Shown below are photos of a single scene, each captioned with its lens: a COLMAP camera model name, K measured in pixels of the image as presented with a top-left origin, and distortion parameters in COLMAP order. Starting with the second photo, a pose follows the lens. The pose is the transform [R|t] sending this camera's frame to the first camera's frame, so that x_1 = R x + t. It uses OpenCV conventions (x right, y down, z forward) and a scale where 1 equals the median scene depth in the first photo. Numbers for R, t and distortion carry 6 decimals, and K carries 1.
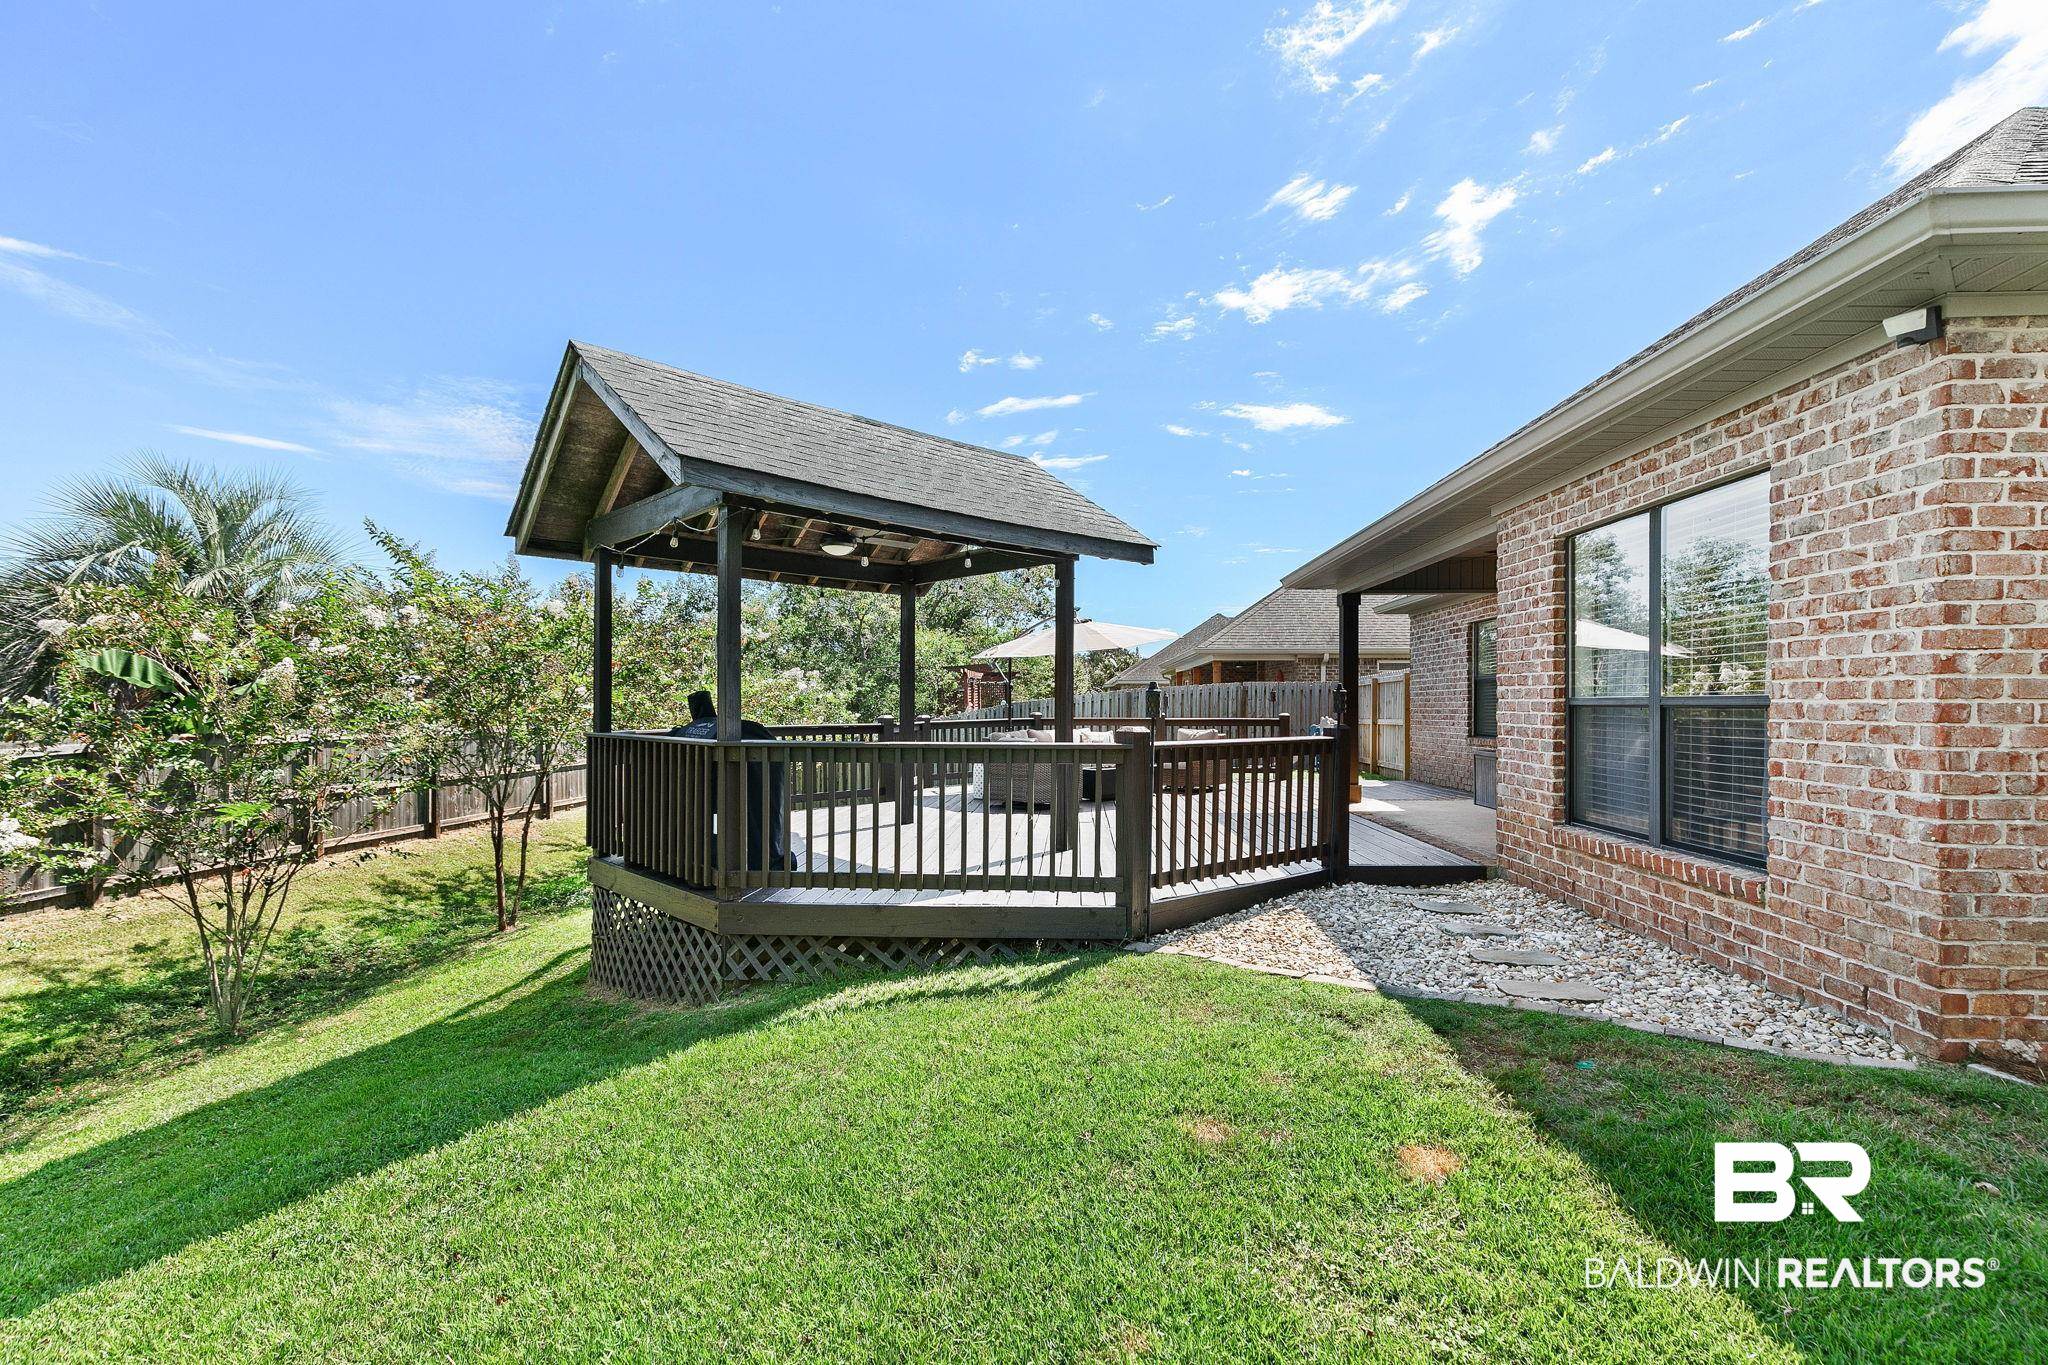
lens RADIAL K [[925.7, 0, 1016.5], [0, 925.7, 708.7], [0, 0, 1]] dist [-0.000063, -0.000043]
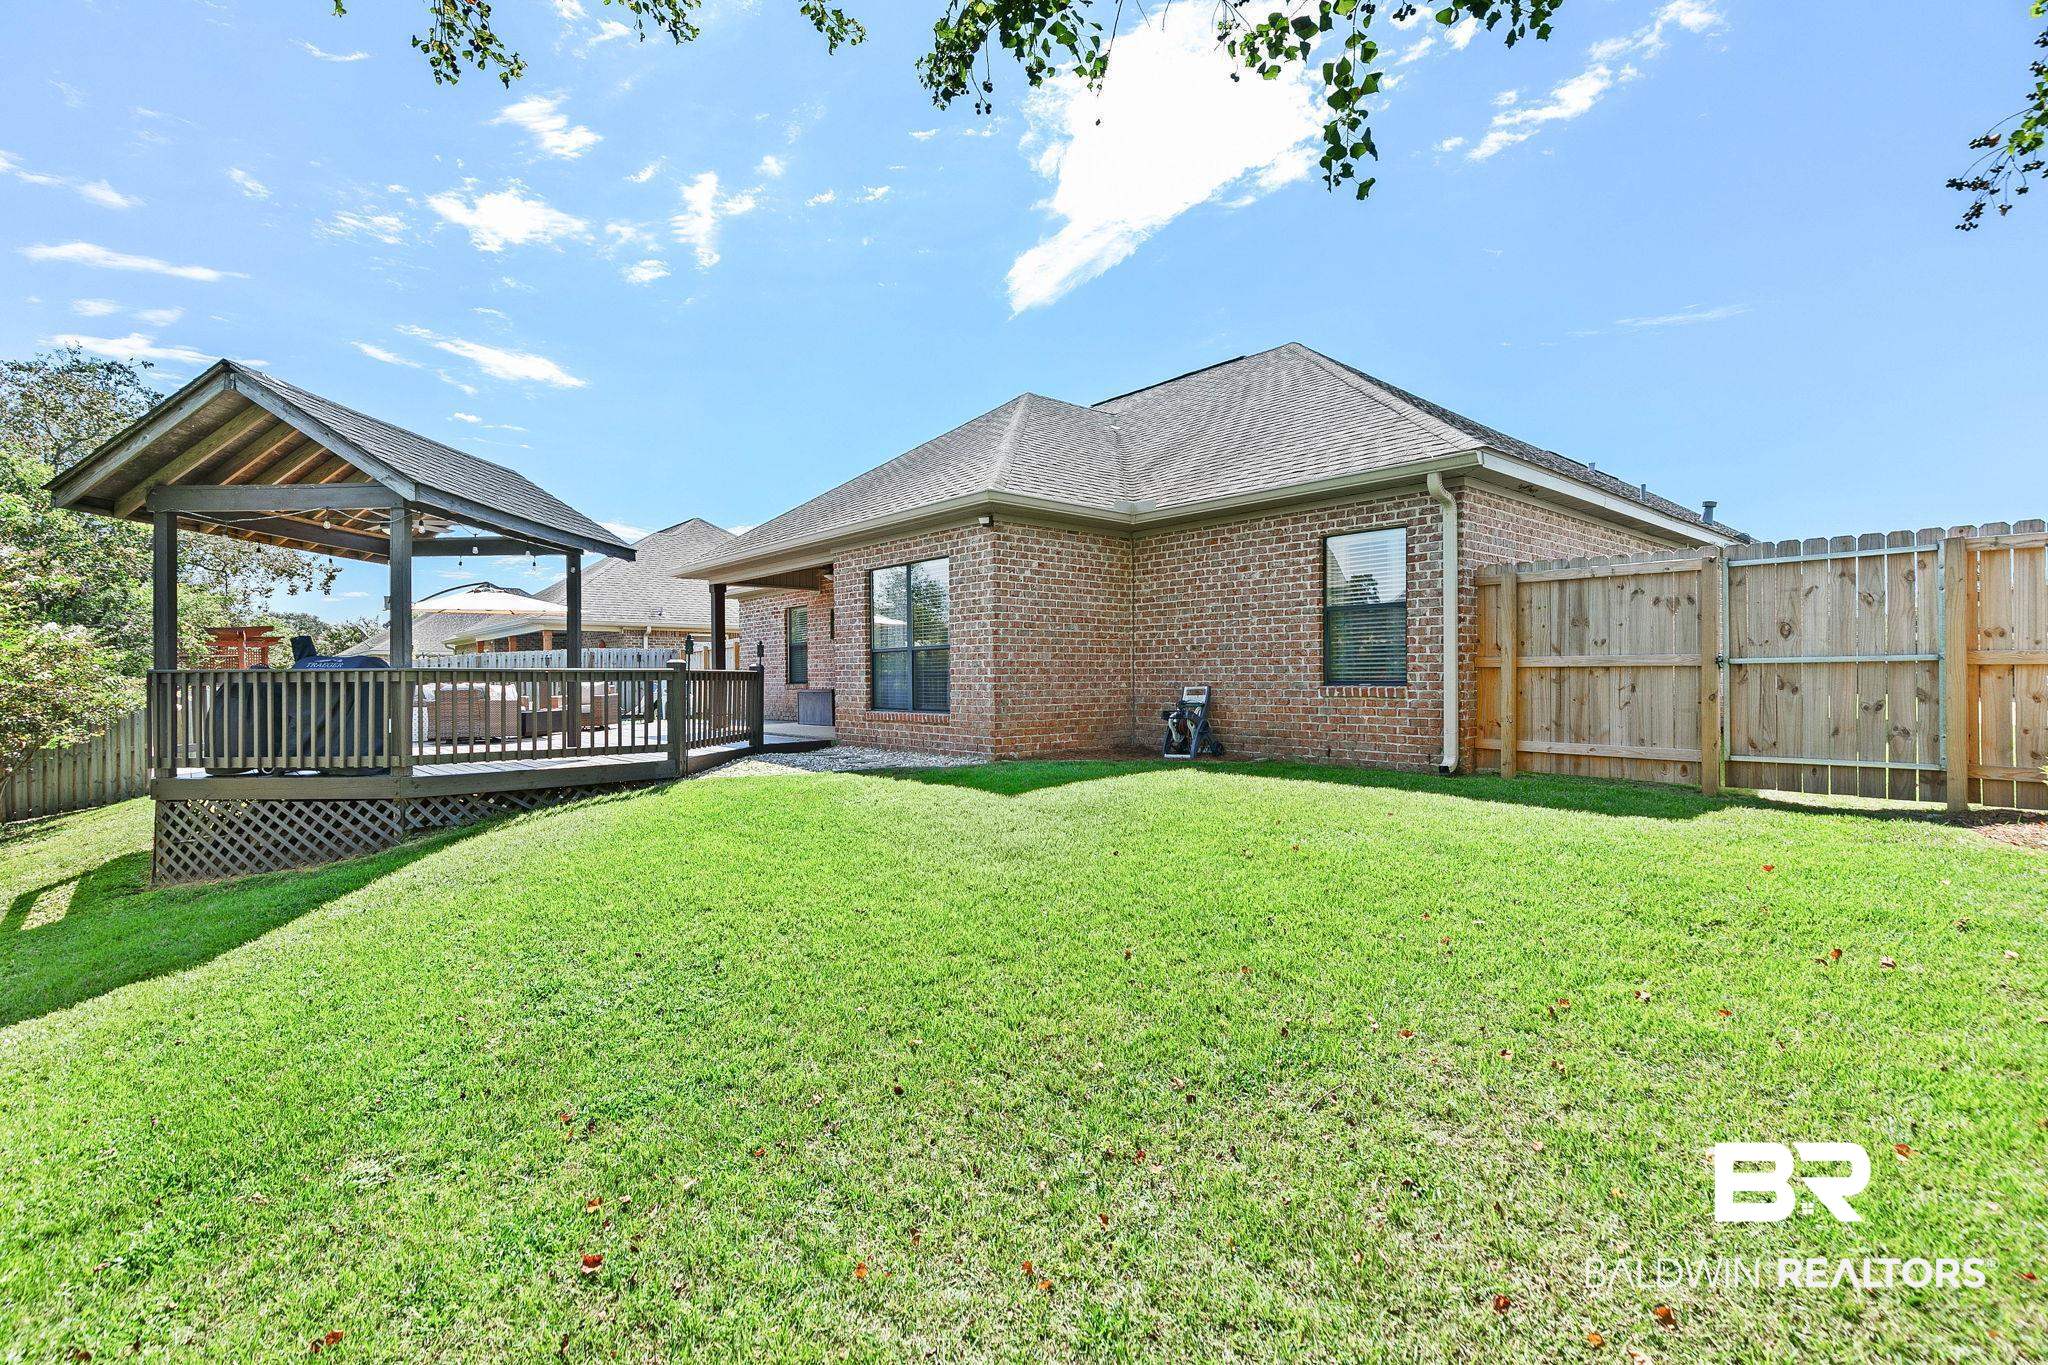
lens RADIAL K [[913.6, 0, 1024.0], [0, 913.6, 682.5], [0, 0, 1]] dist [-0.000580, -0.000156]
pose [[0.710776, -0.009809, 0.703350, -0.662246], [0.012362, 0.999923, 0.001452, 0.072326], [-0.703310, 0.007663, 0.710842, -0.761170]]
